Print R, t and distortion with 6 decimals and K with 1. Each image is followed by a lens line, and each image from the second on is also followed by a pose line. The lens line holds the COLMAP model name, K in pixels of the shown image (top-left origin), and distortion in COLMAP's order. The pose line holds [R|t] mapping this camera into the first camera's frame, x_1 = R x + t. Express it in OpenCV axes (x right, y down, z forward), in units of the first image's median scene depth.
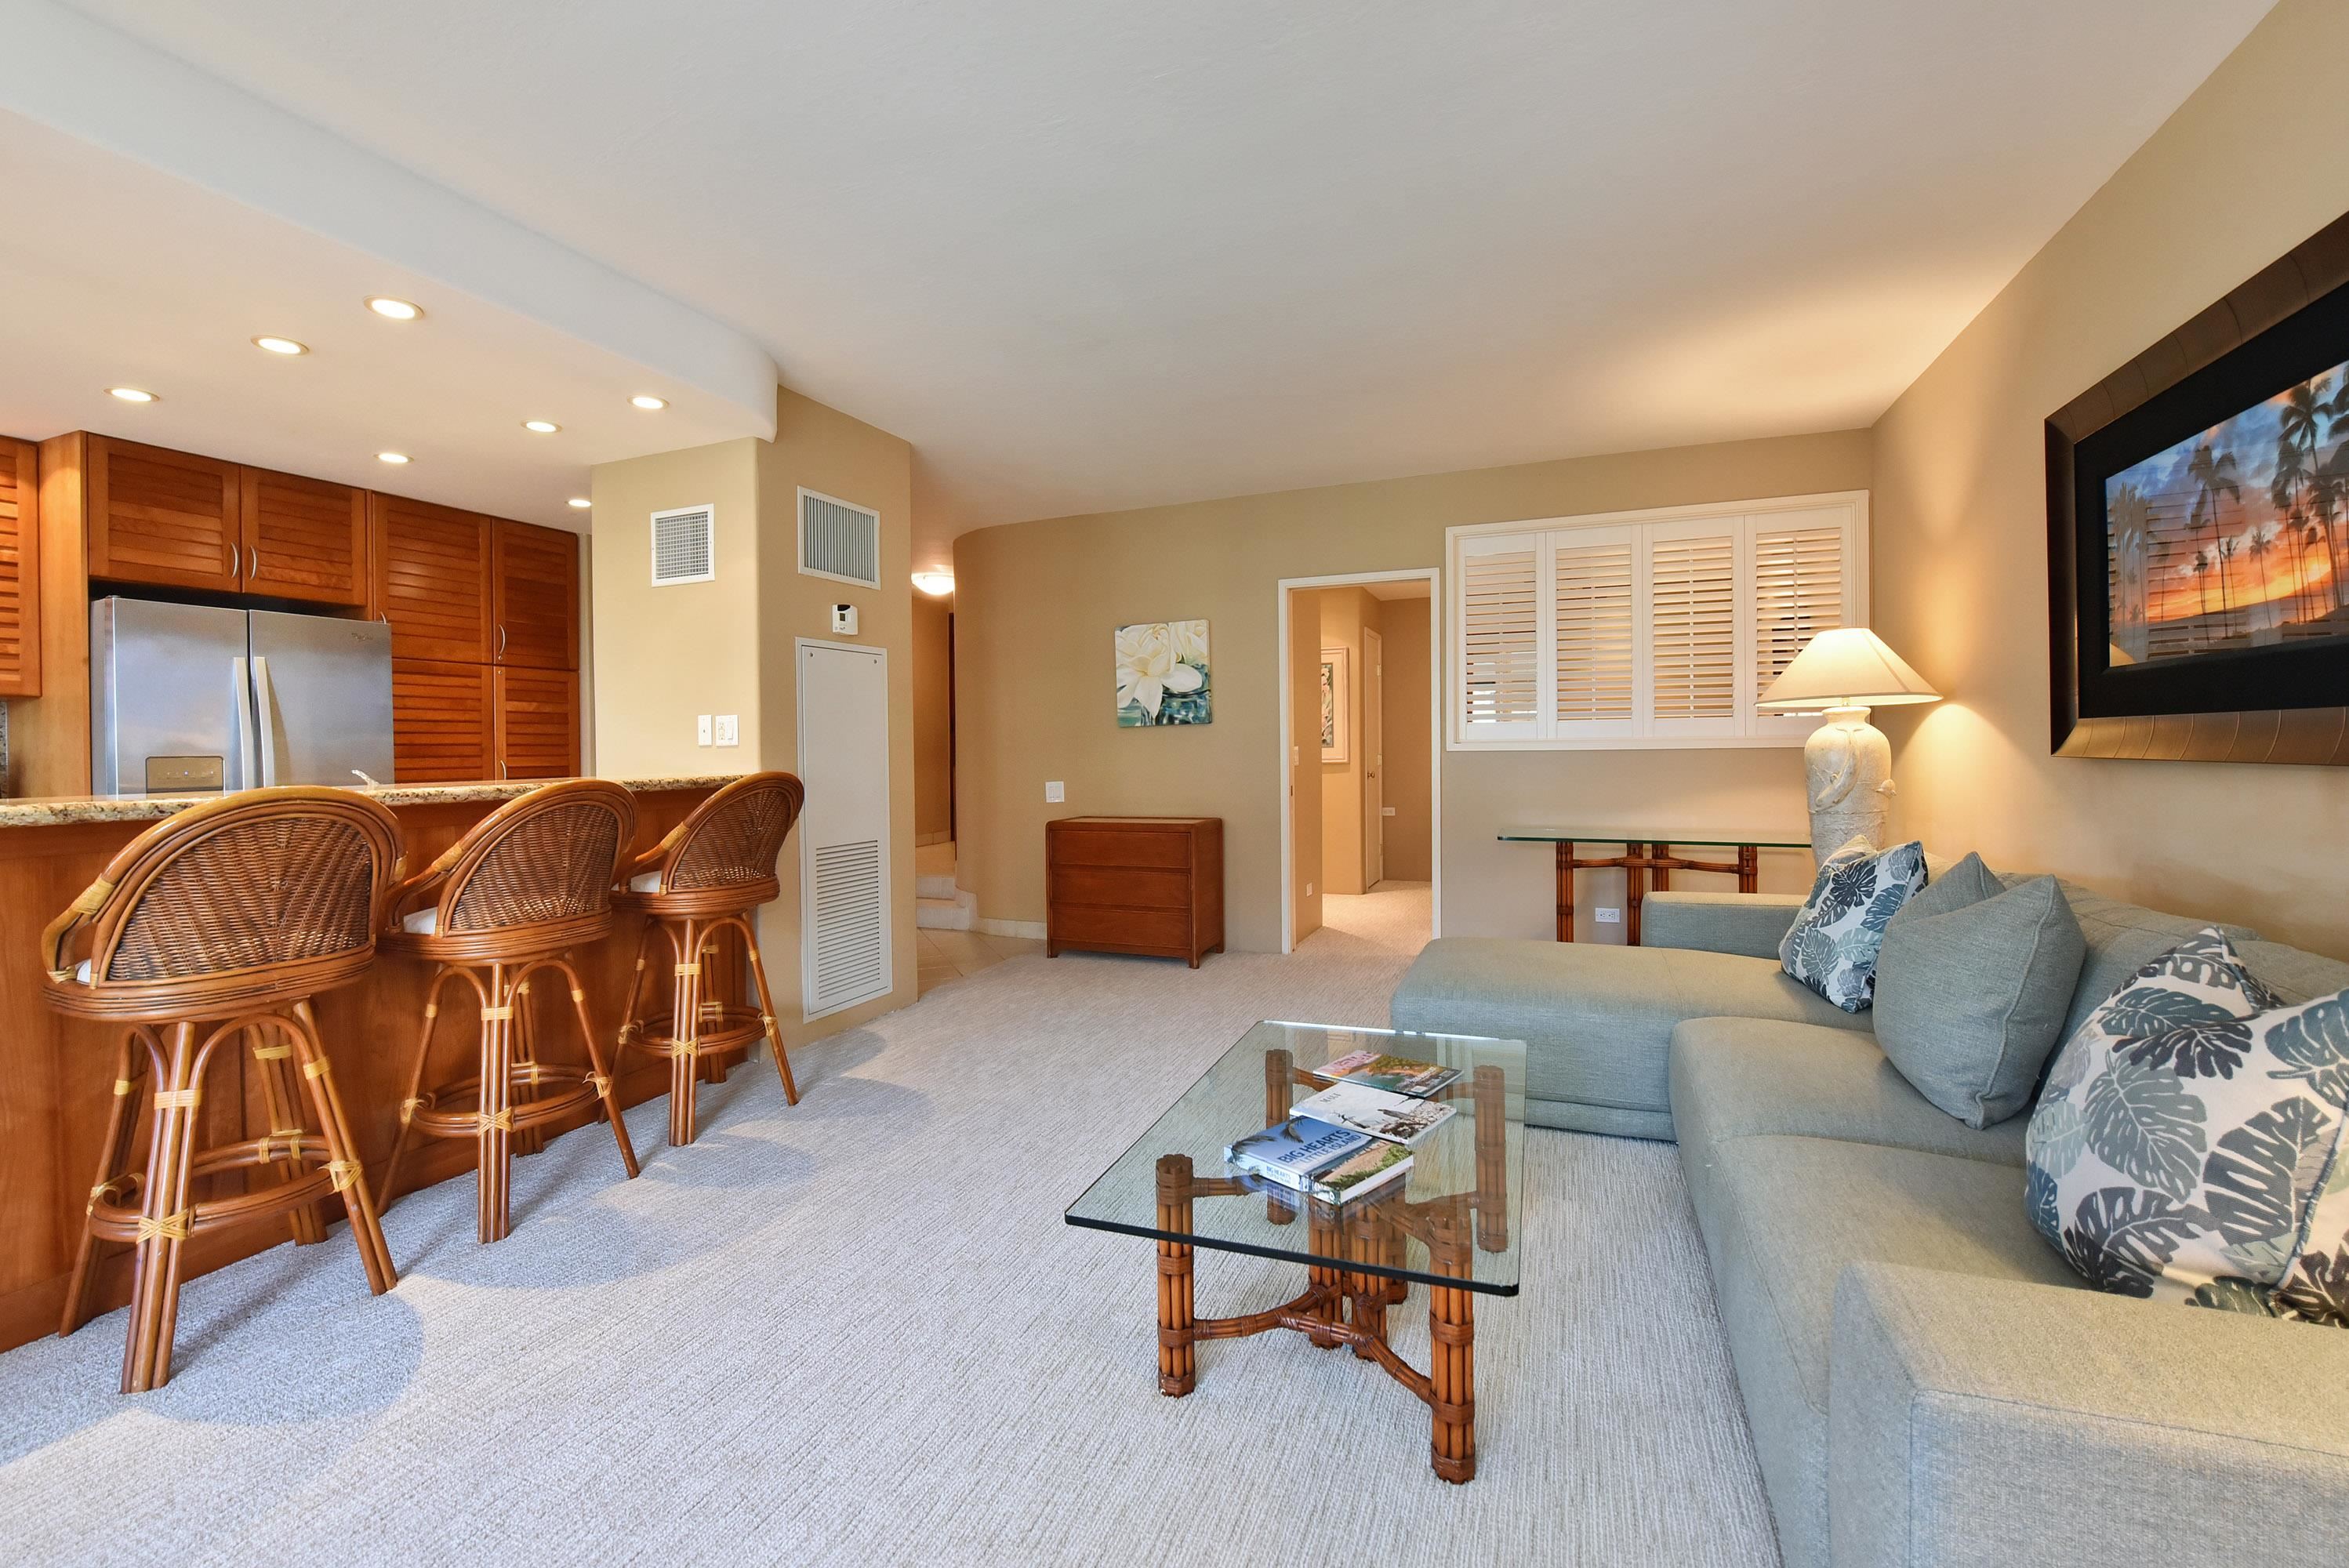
lens RADIAL K [[969.9, 0, 1165.7], [0, 969.9, 759.0], [0, 0, 1]] dist [-0.013570, 0.000344]
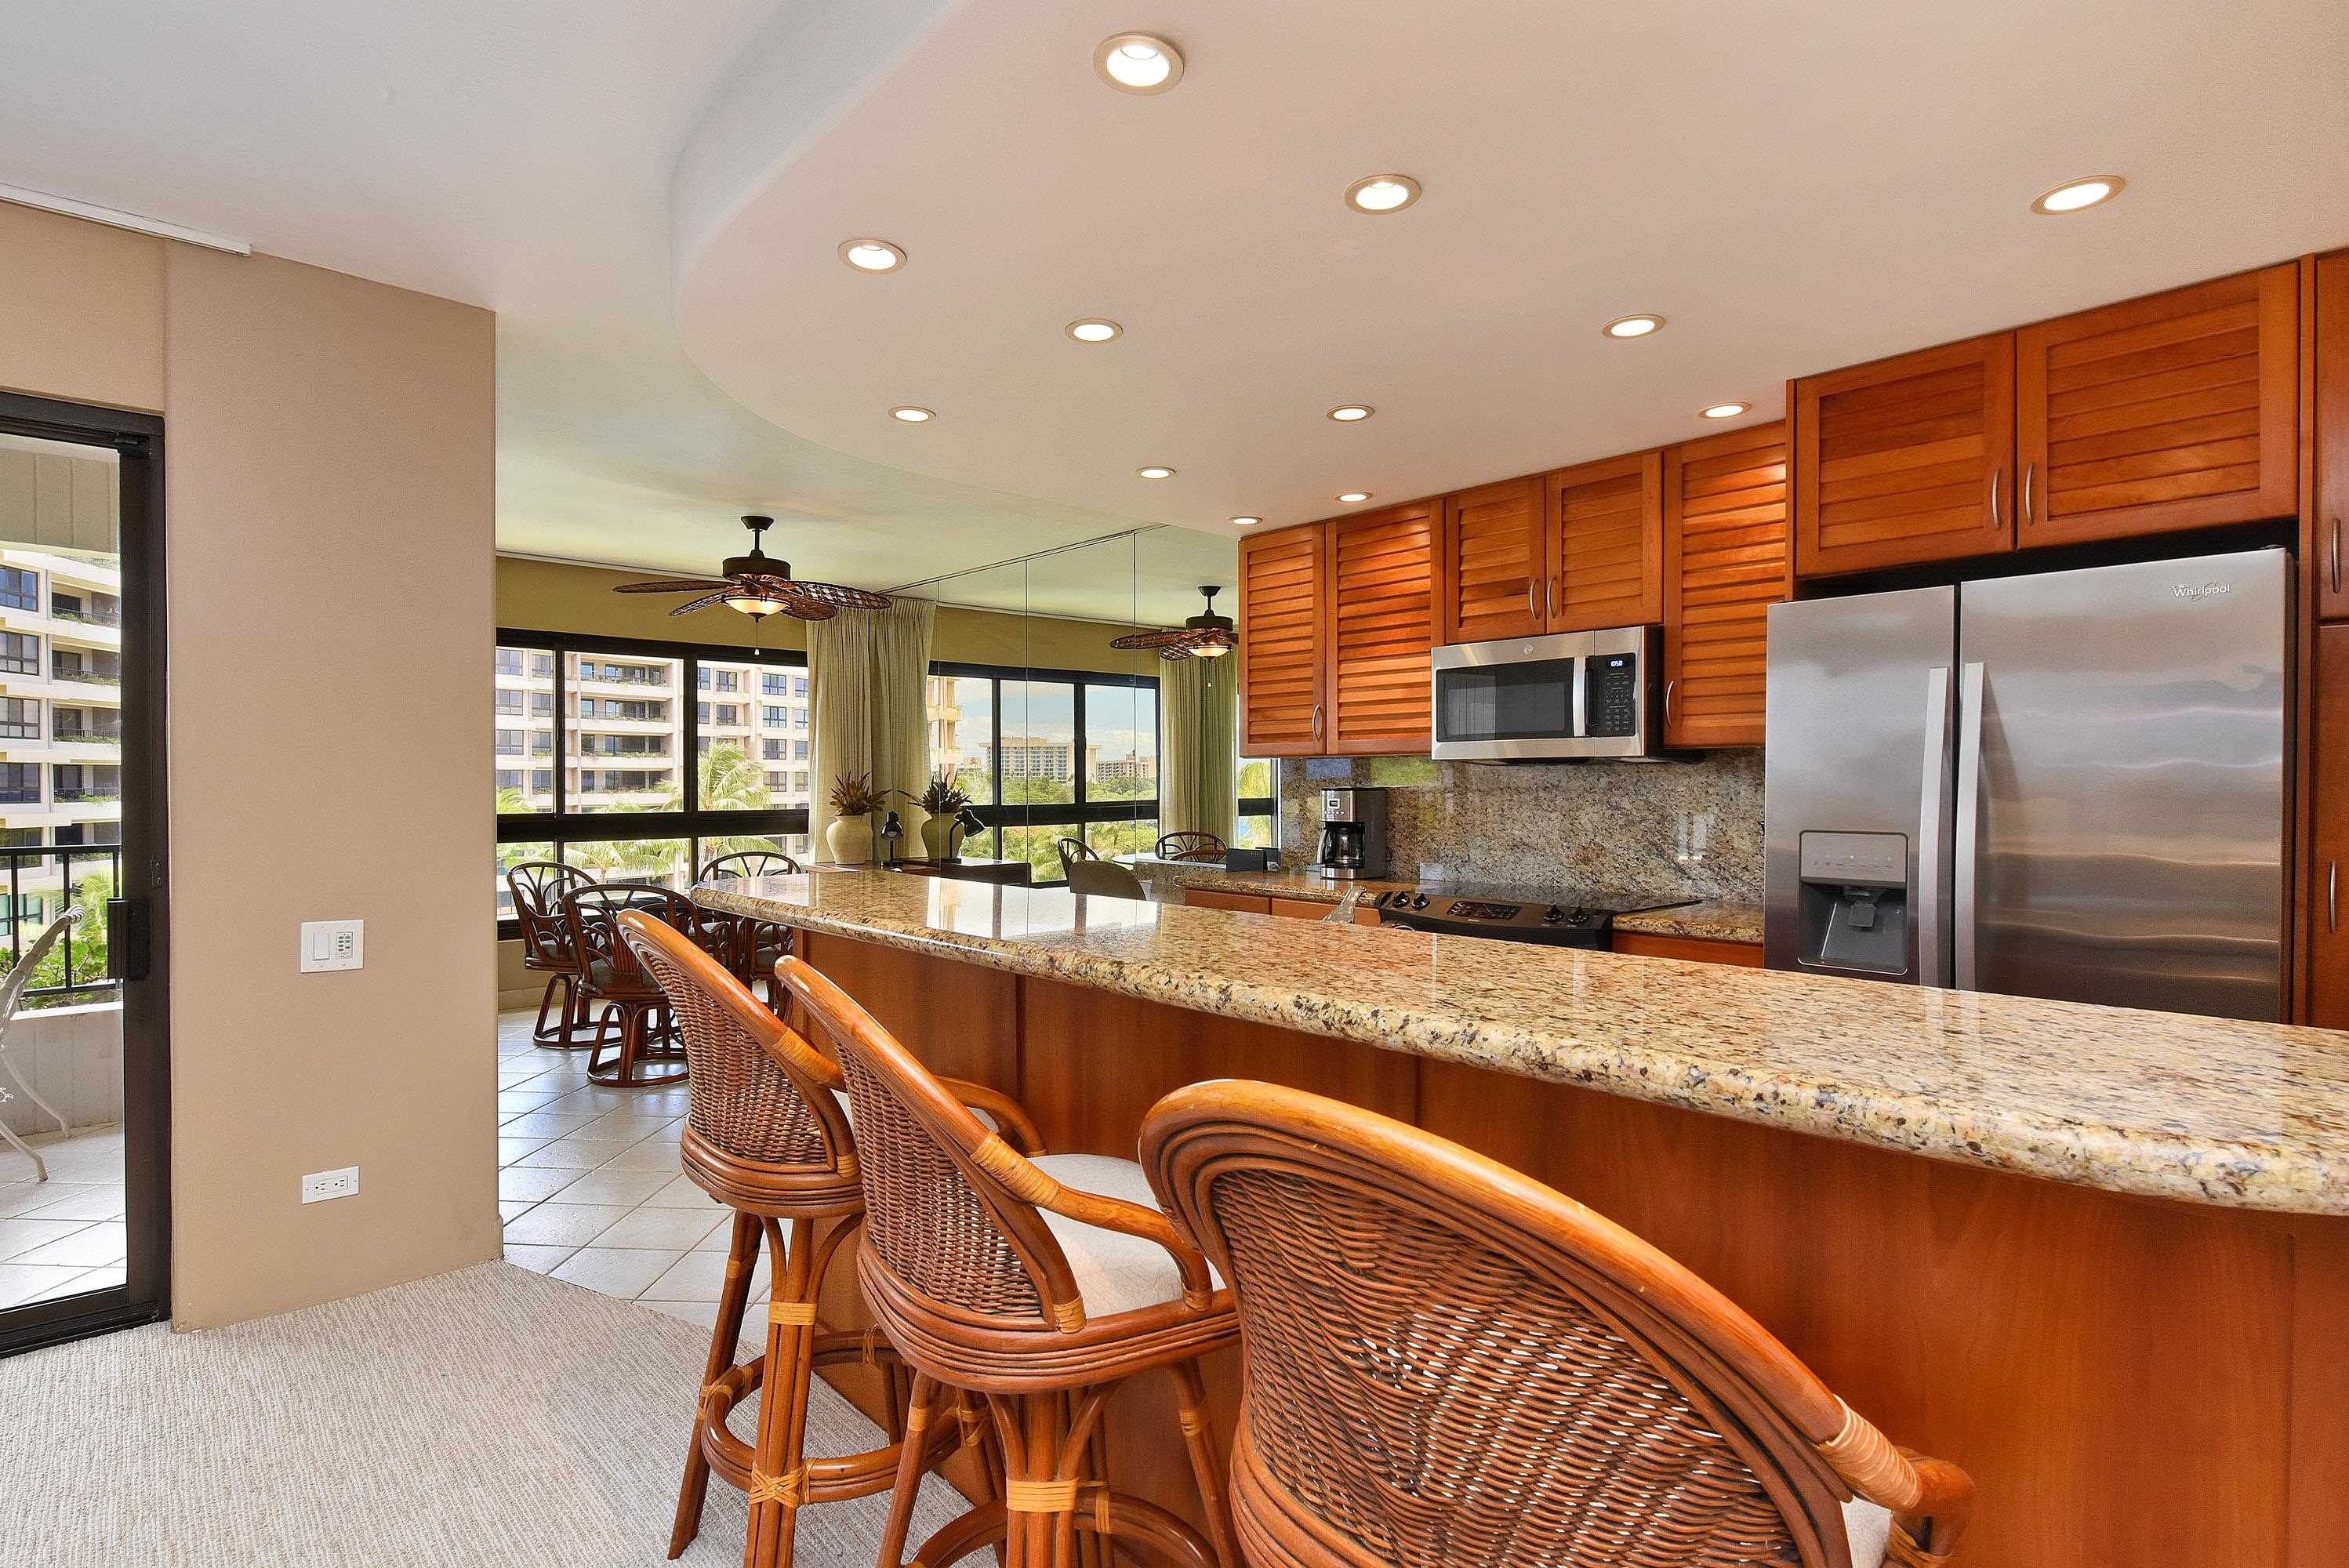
lens RADIAL K [[1112.6, 0, 1145.8], [0, 1112.6, 762.7], [0, 0, 1]] dist [0.027904, -0.000867]
pose [[-0.422357, -0.000868, -0.906429, -0.132909], [-0.004799, 0.999988, 0.001278, -0.044649], [0.906417, 0.004890, -0.422356, 0.814004]]
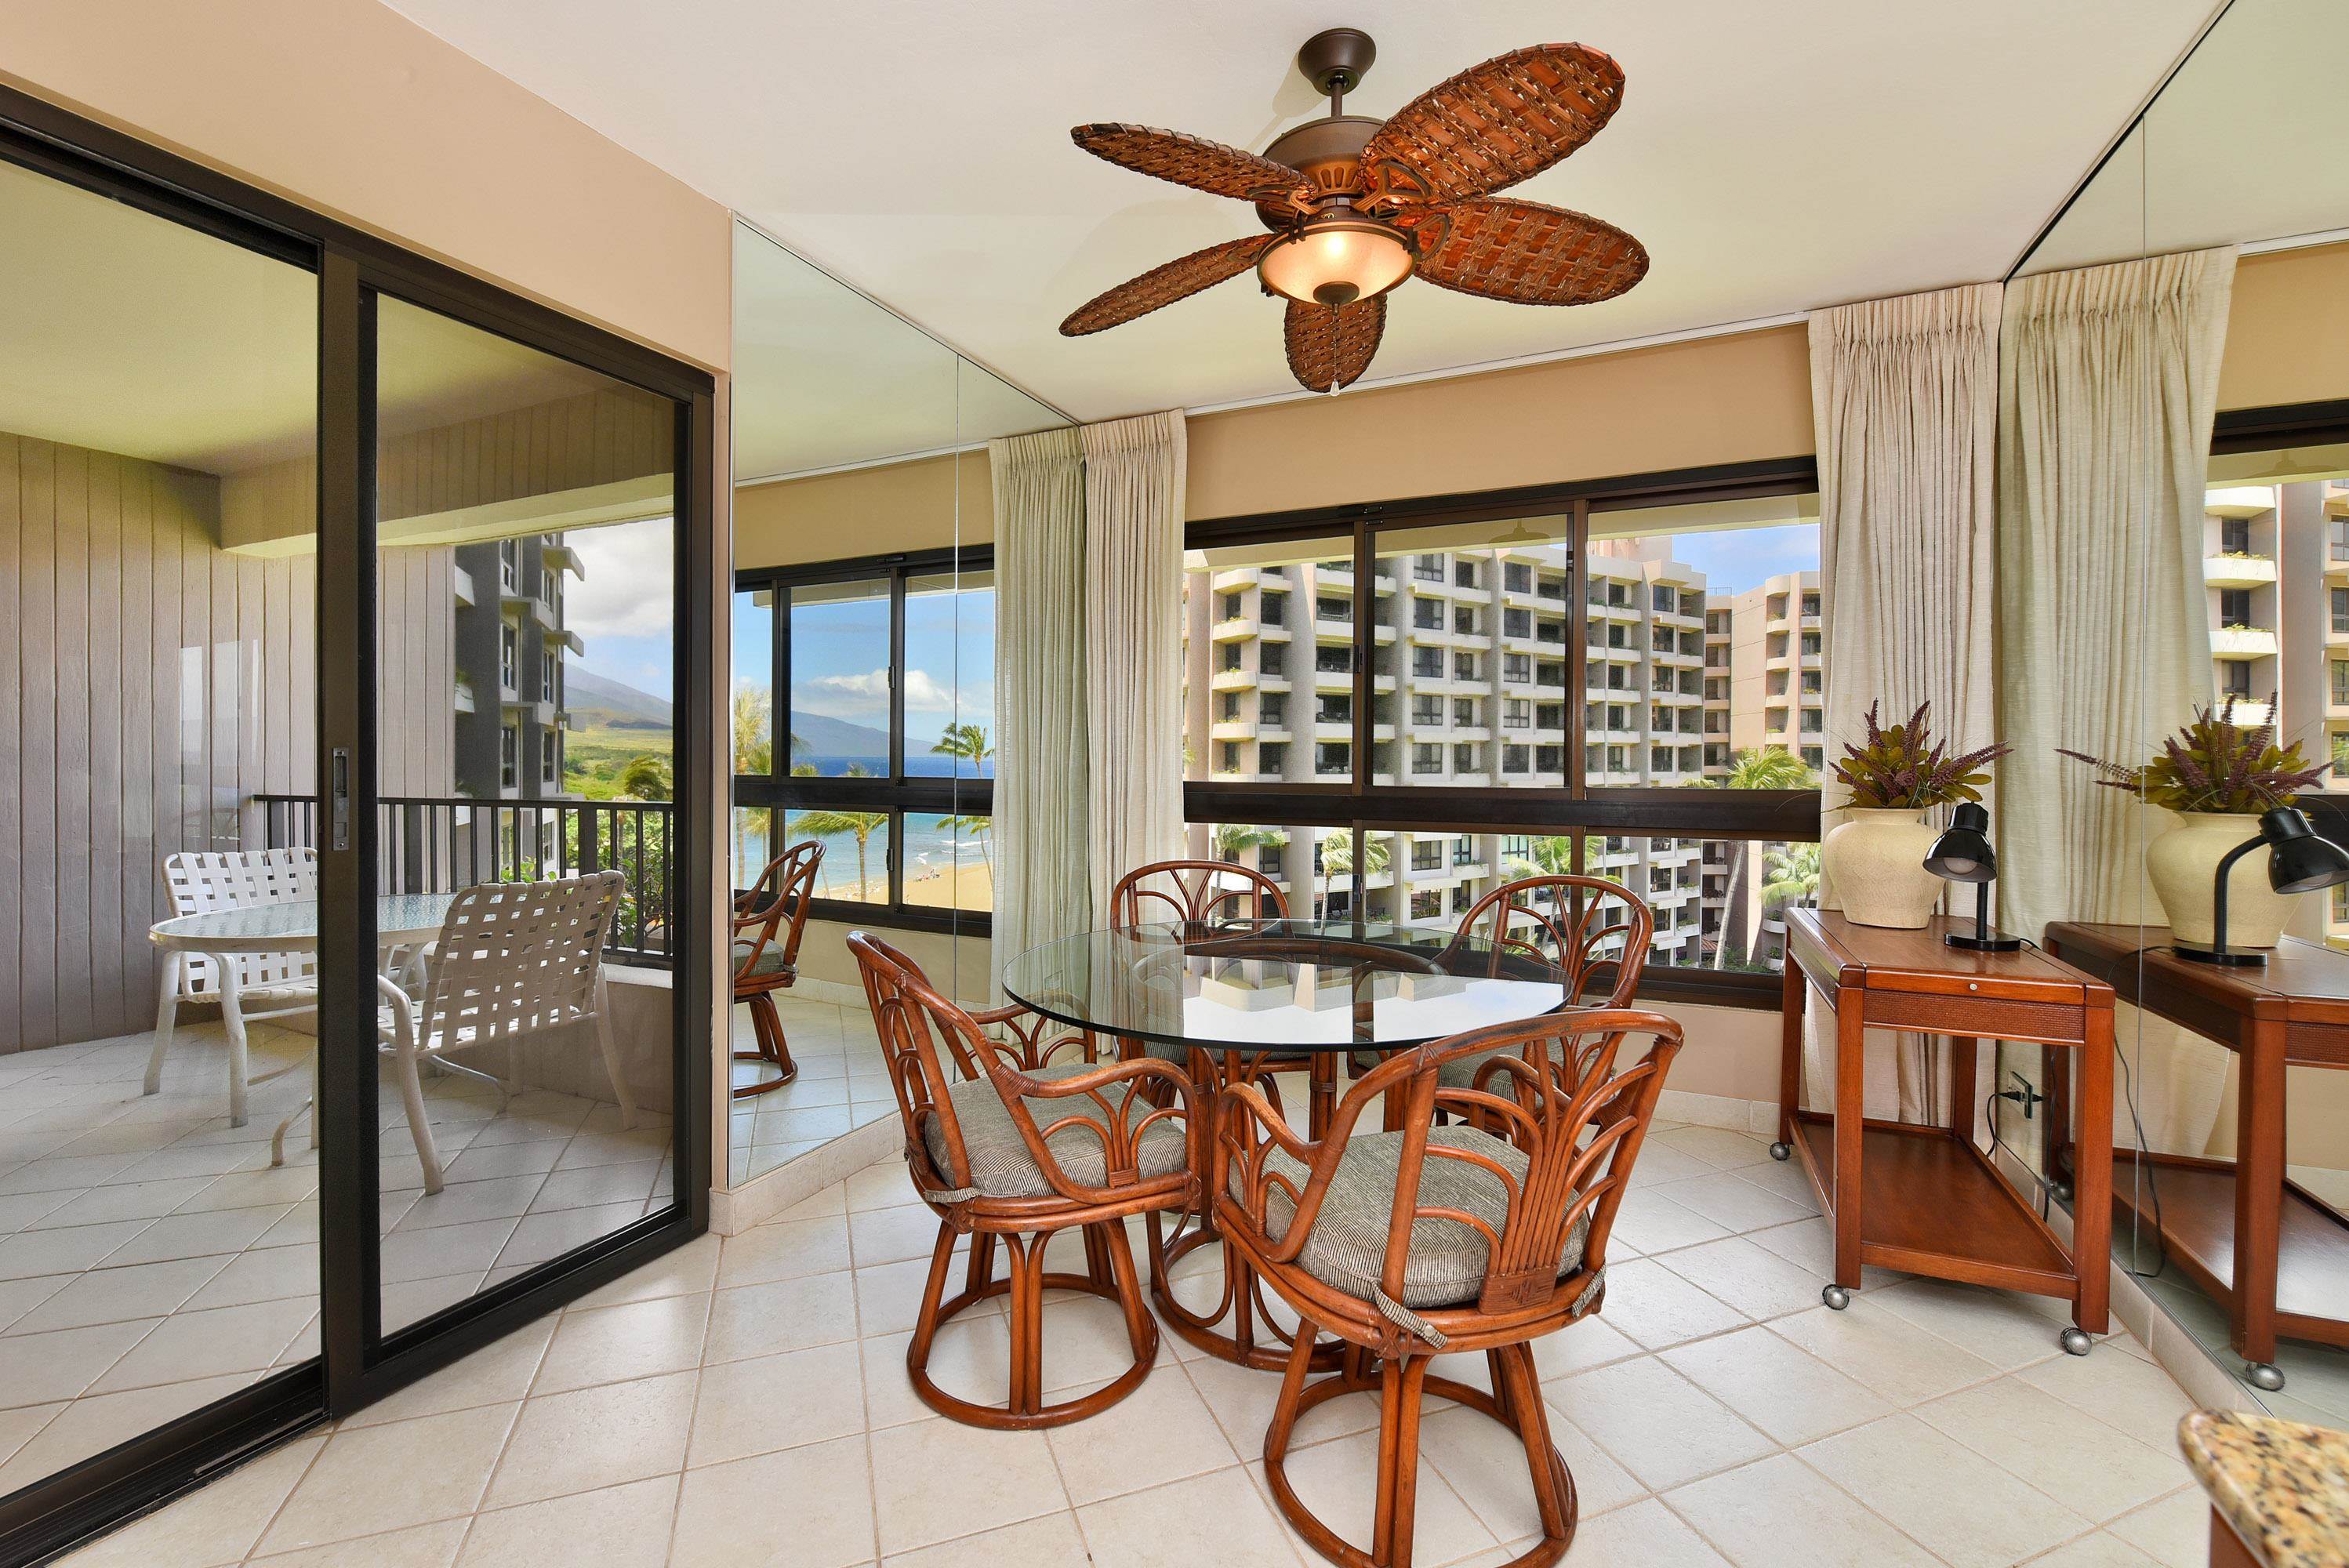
lens RADIAL K [[969.9, 0, 1178.2], [0, 969.9, 780.9], [0, 0, 1]] dist [-0.013570, 0.000344]
pose [[-0.998408, 0.007657, 0.055880, -1.153970], [0.009592, 0.999361, 0.034433, 0.000453], [-0.055581, 0.034914, -0.997844, 0.281069]]
